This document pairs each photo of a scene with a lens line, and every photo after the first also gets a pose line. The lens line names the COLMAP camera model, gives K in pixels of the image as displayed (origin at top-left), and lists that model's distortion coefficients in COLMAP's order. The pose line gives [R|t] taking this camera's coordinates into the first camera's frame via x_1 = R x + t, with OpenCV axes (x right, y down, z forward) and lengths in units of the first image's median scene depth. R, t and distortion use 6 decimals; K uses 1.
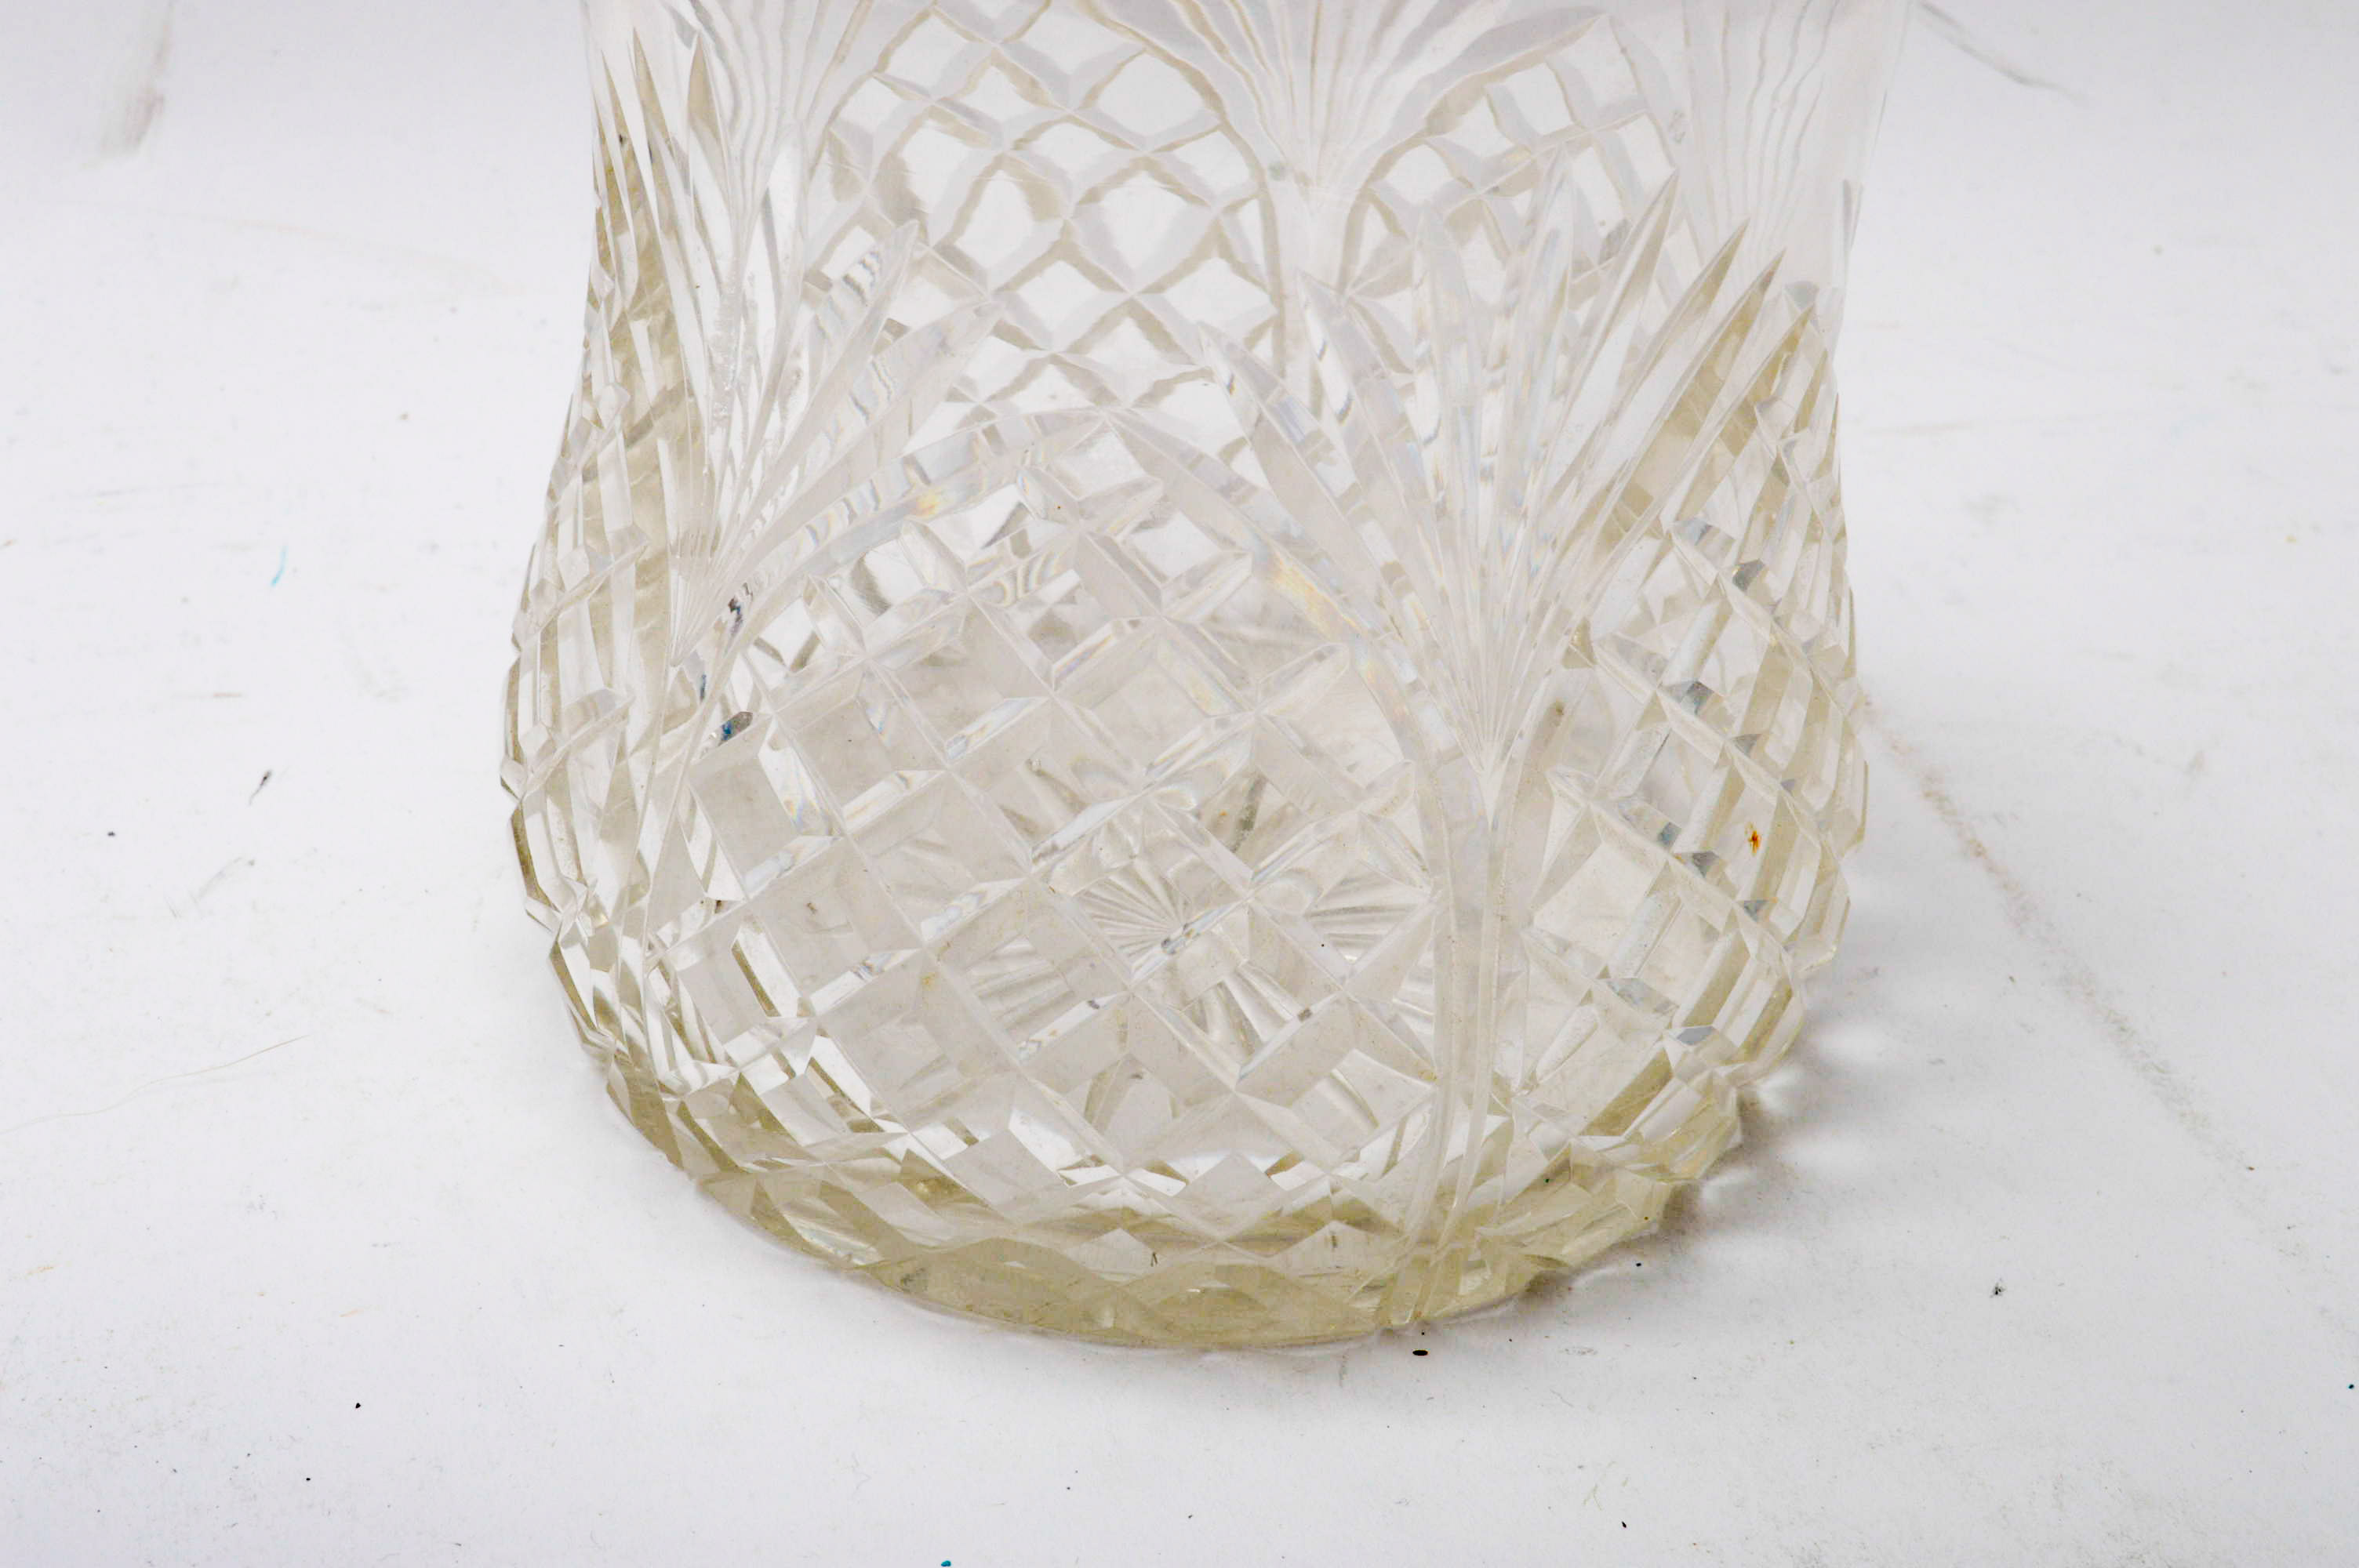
lens RADIAL K [[3871.1, 0, 1181.7], [0, 3871.1, 928.7], [0, 0, 1]] dist [-0.008976, -0.177006]
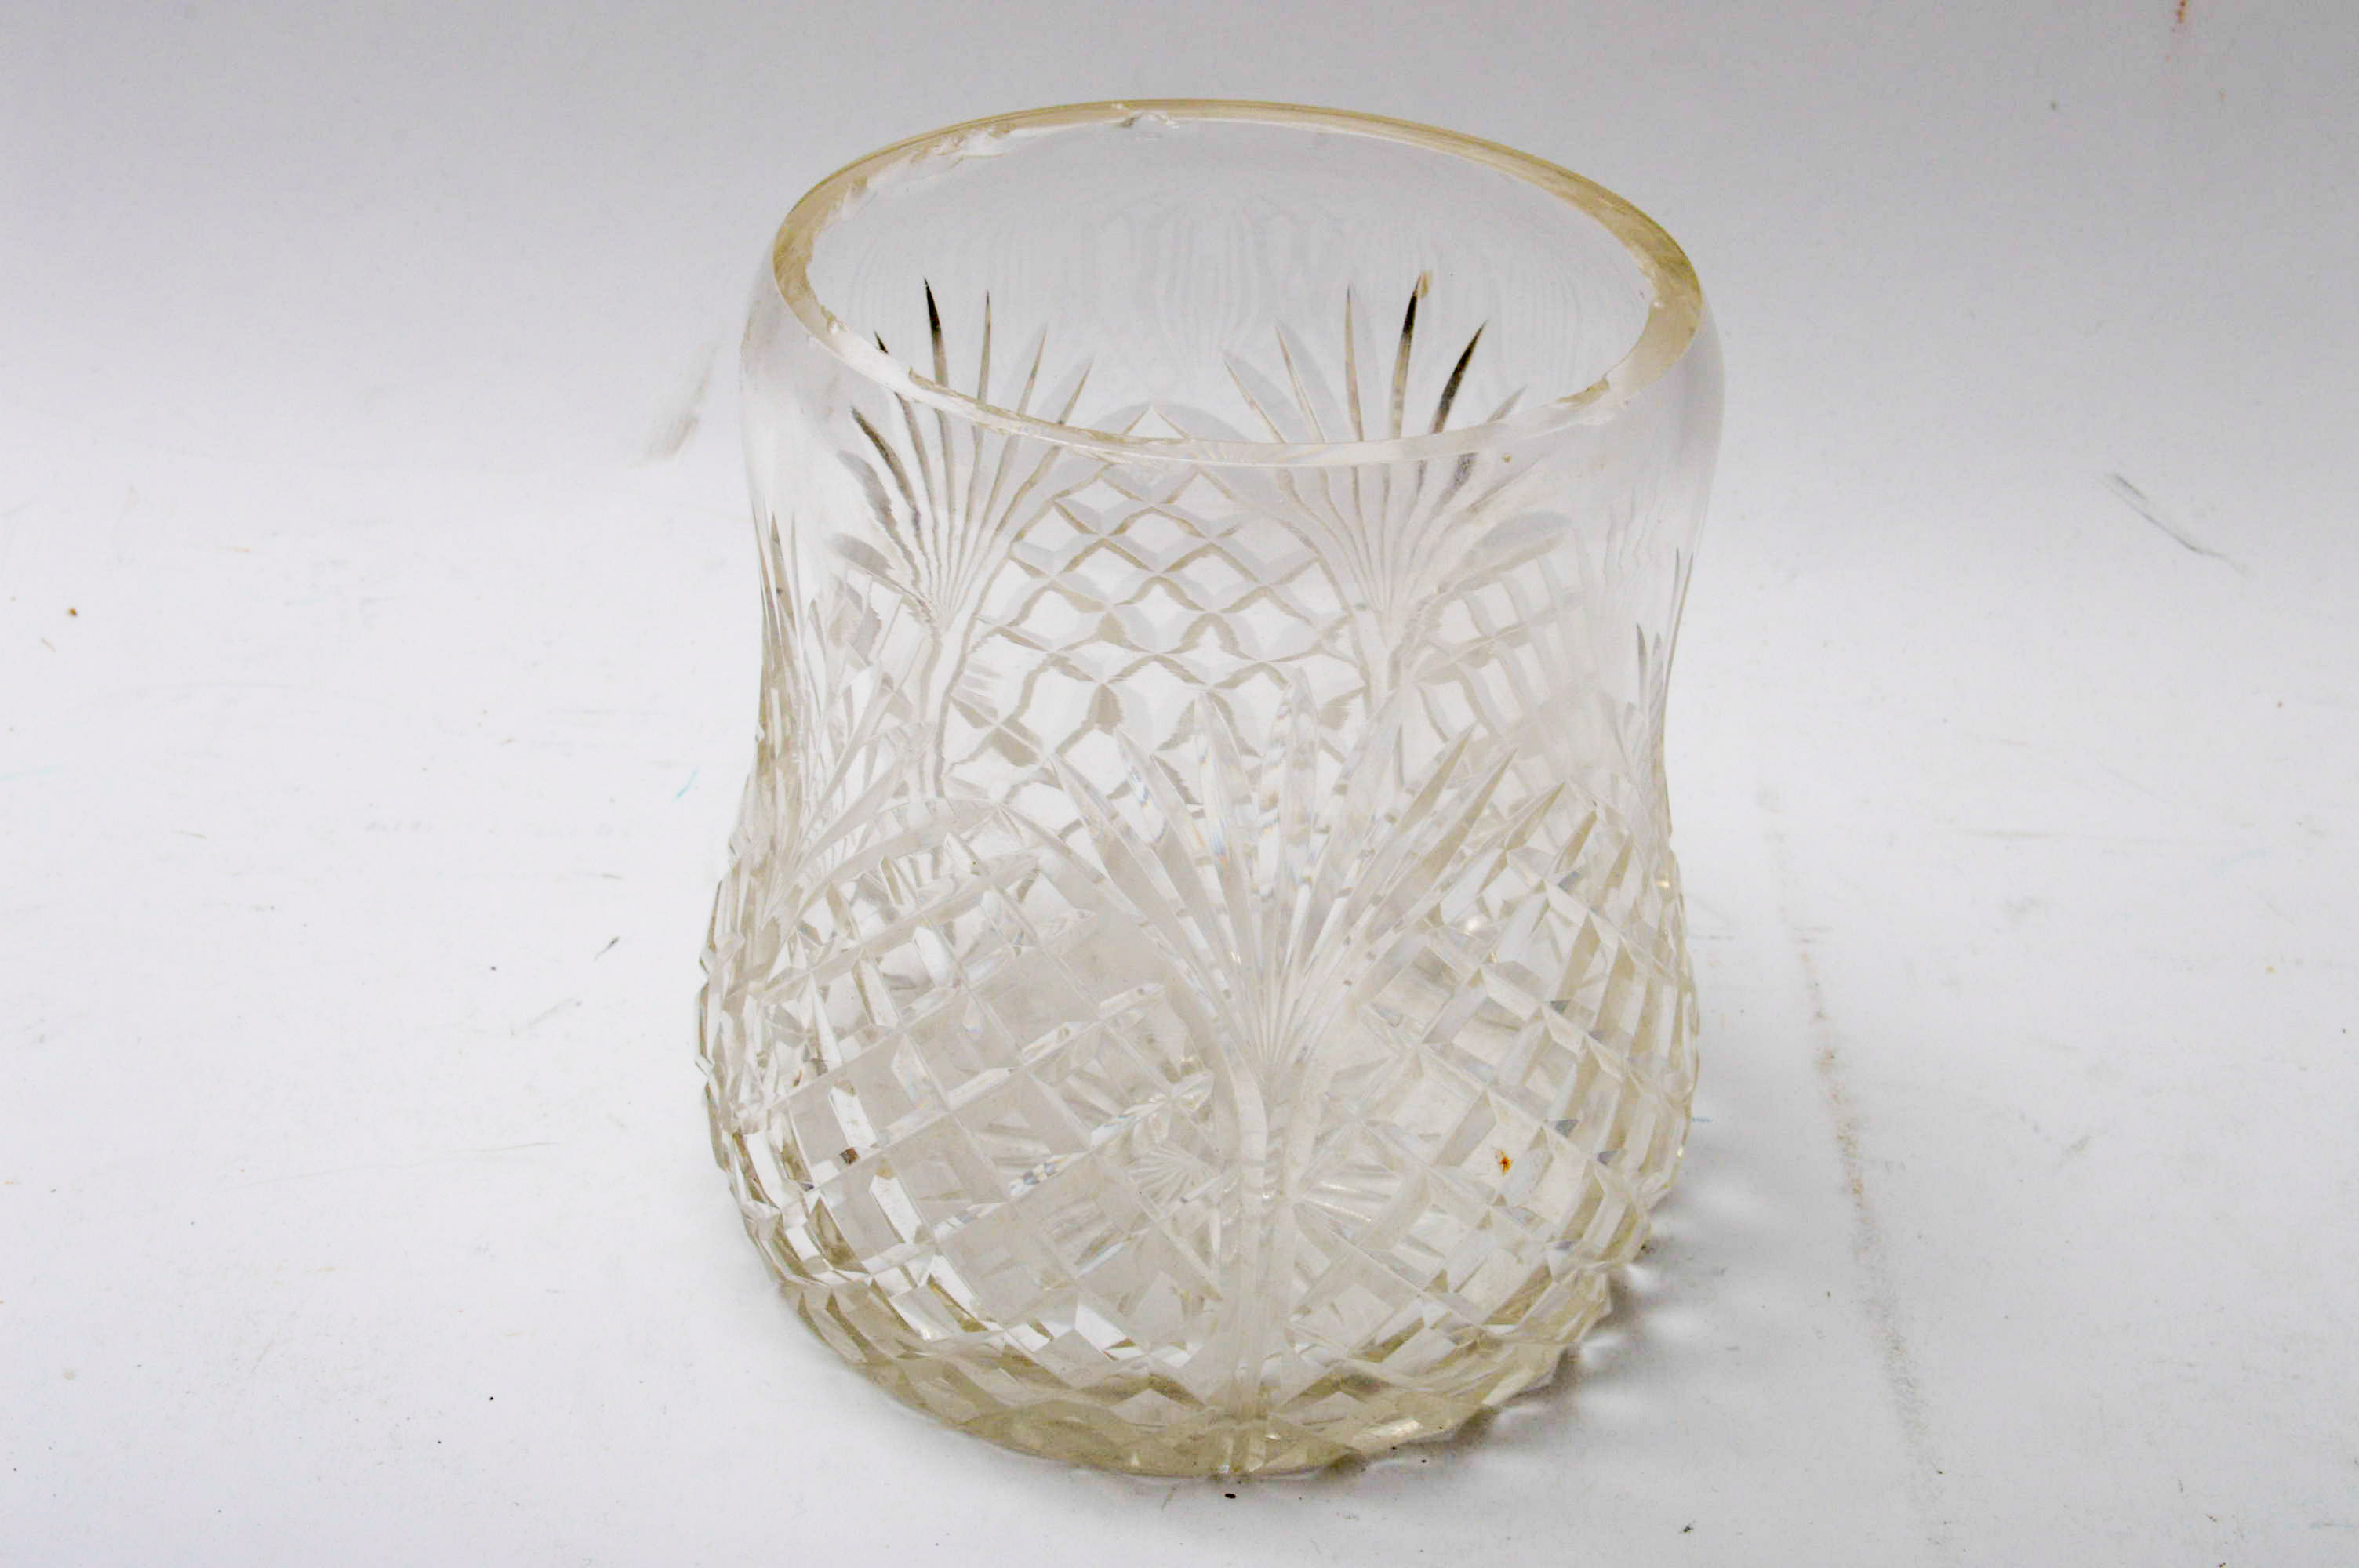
lens RADIAL K [[3714.8, 0, 1179.5], [0, 3714.8, 784.0], [0, 0, 1]] dist [-0.016440, 0.006834]
pose [[0.959133, 0.131361, -0.250616, 0.310881], [-0.147487, 0.987966, -0.046600, -0.068647], [0.241479, 0.081658, 0.966964, -0.269022]]
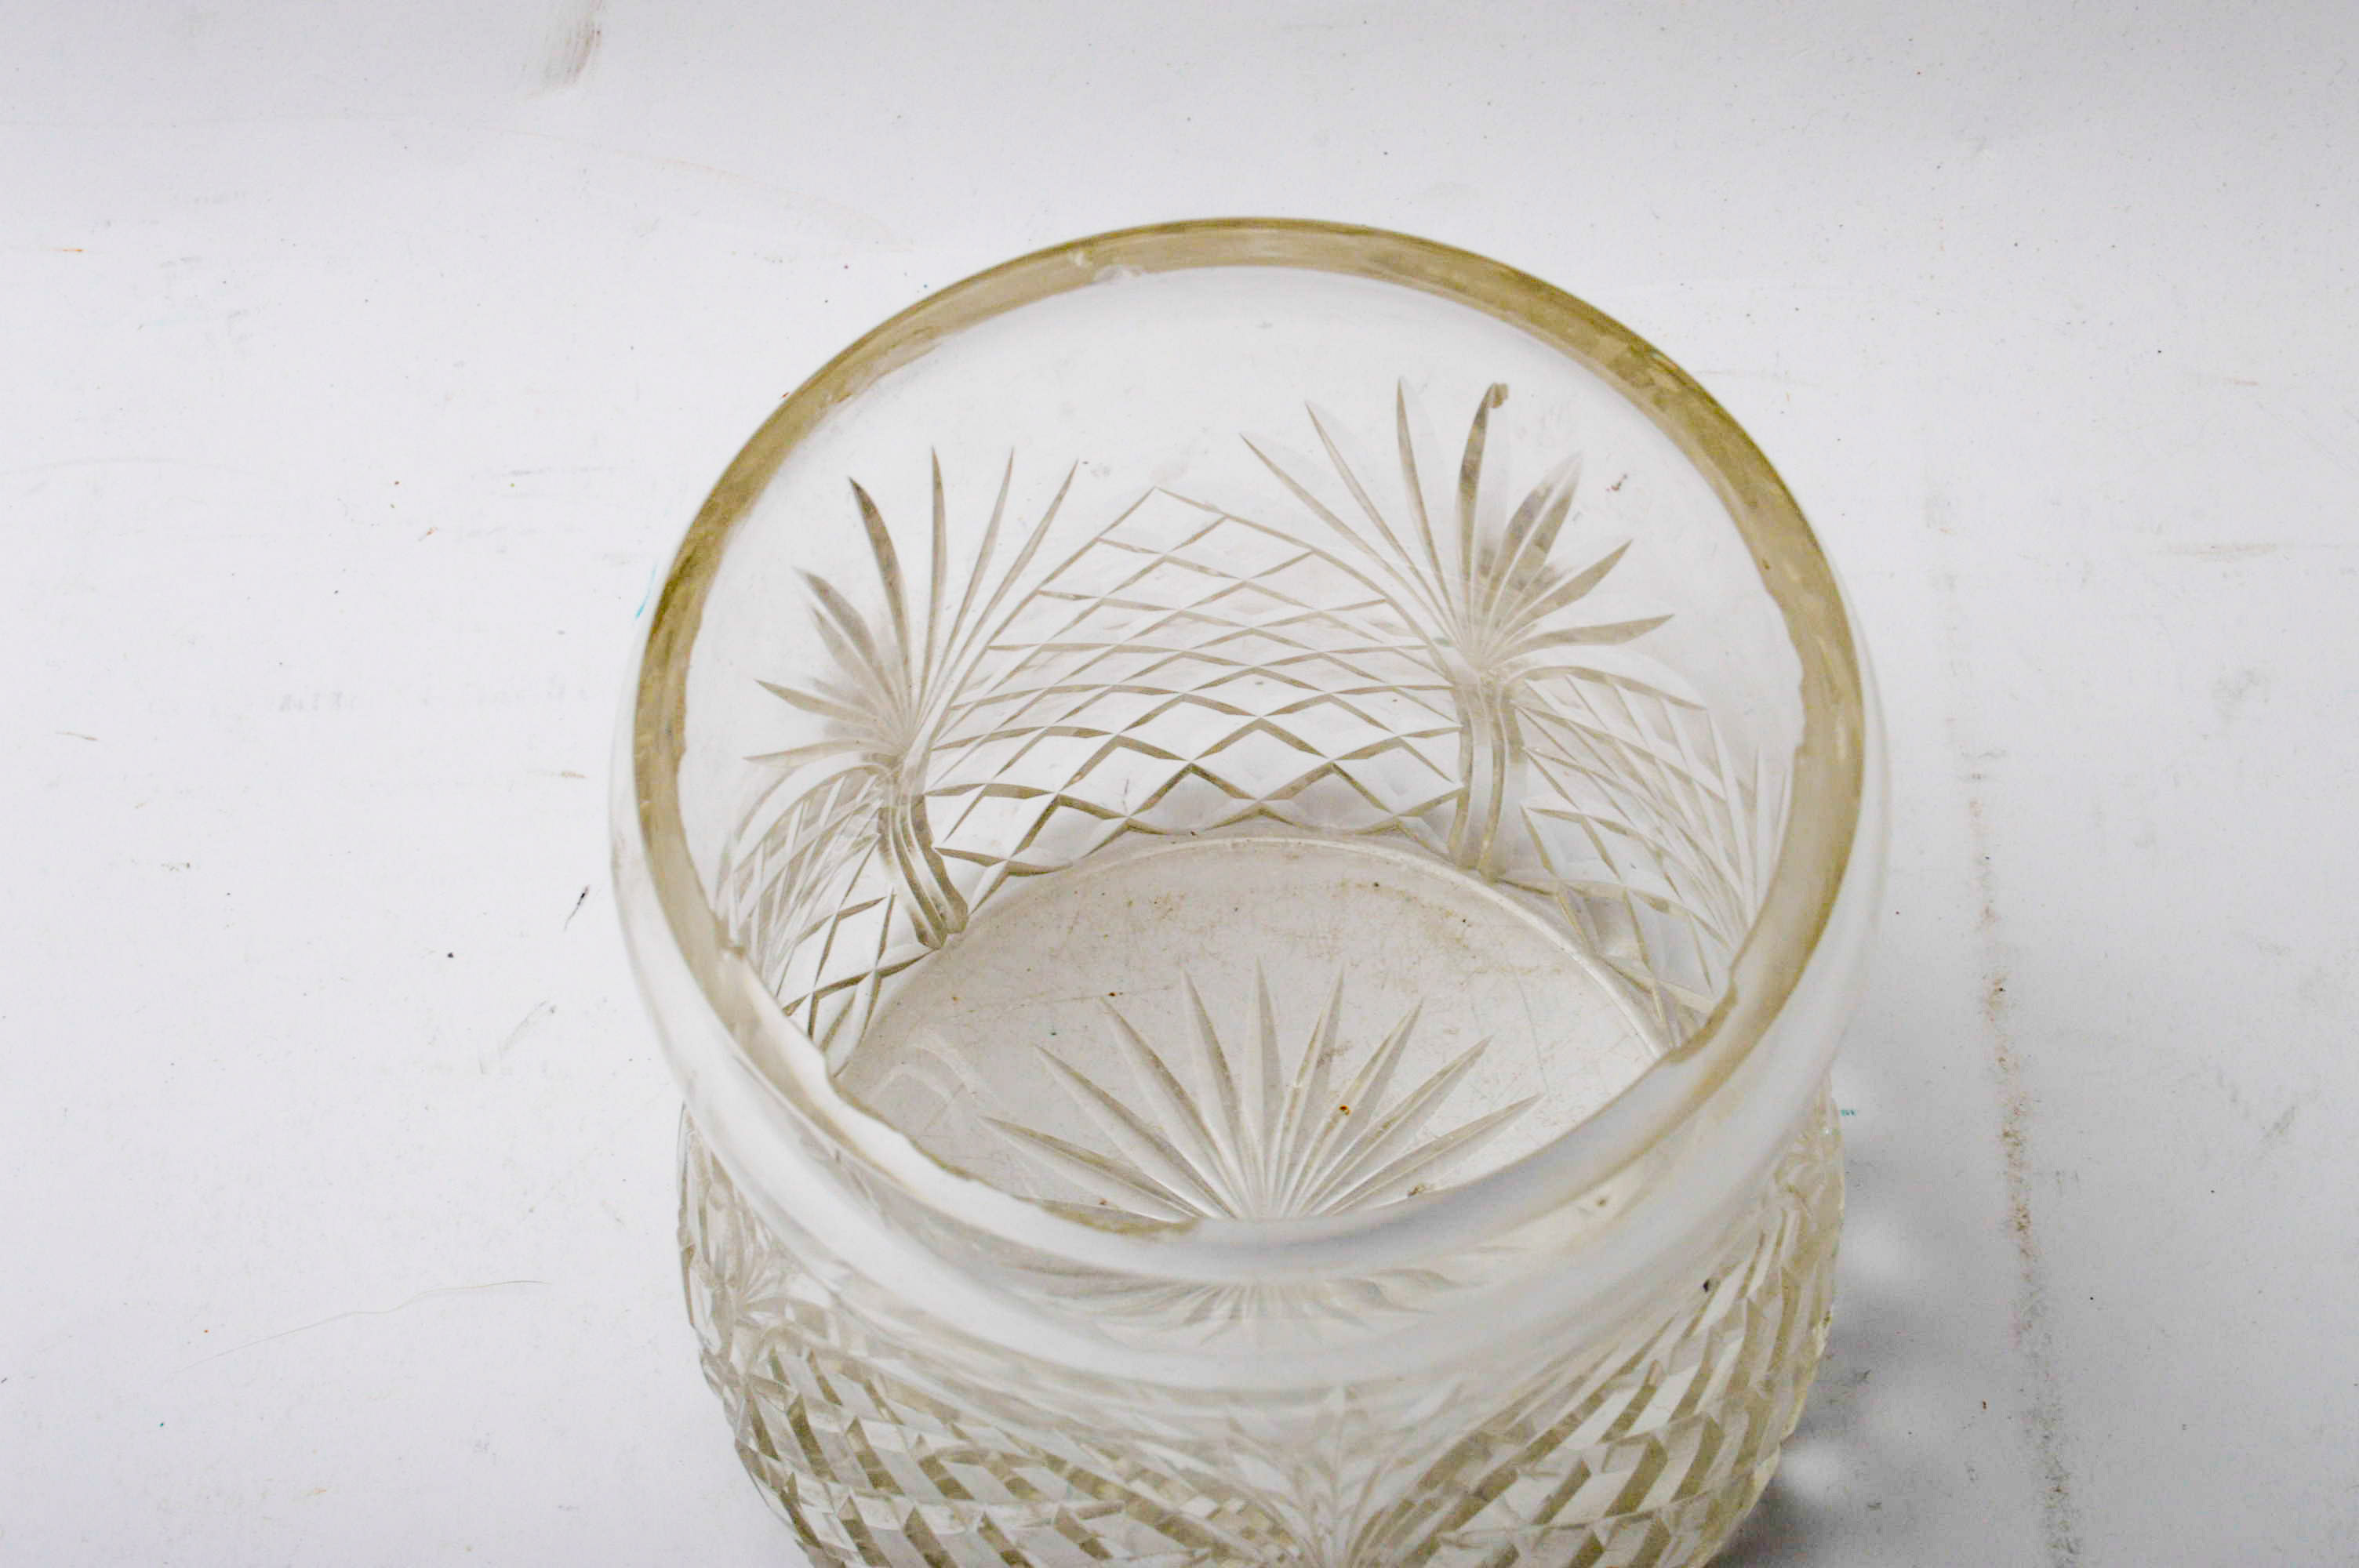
lens RADIAL K [[3714.8, 0, 1179.5], [0, 3714.8, 784.0], [0, 0, 1]] dist [-0.016440, 0.006834]
pose [[0.960275, 0.192357, -0.202164, 0.182387], [-0.079541, 0.883083, 0.462427, -0.672121], [0.267478, -0.427977, 0.863303, 0.074069]]
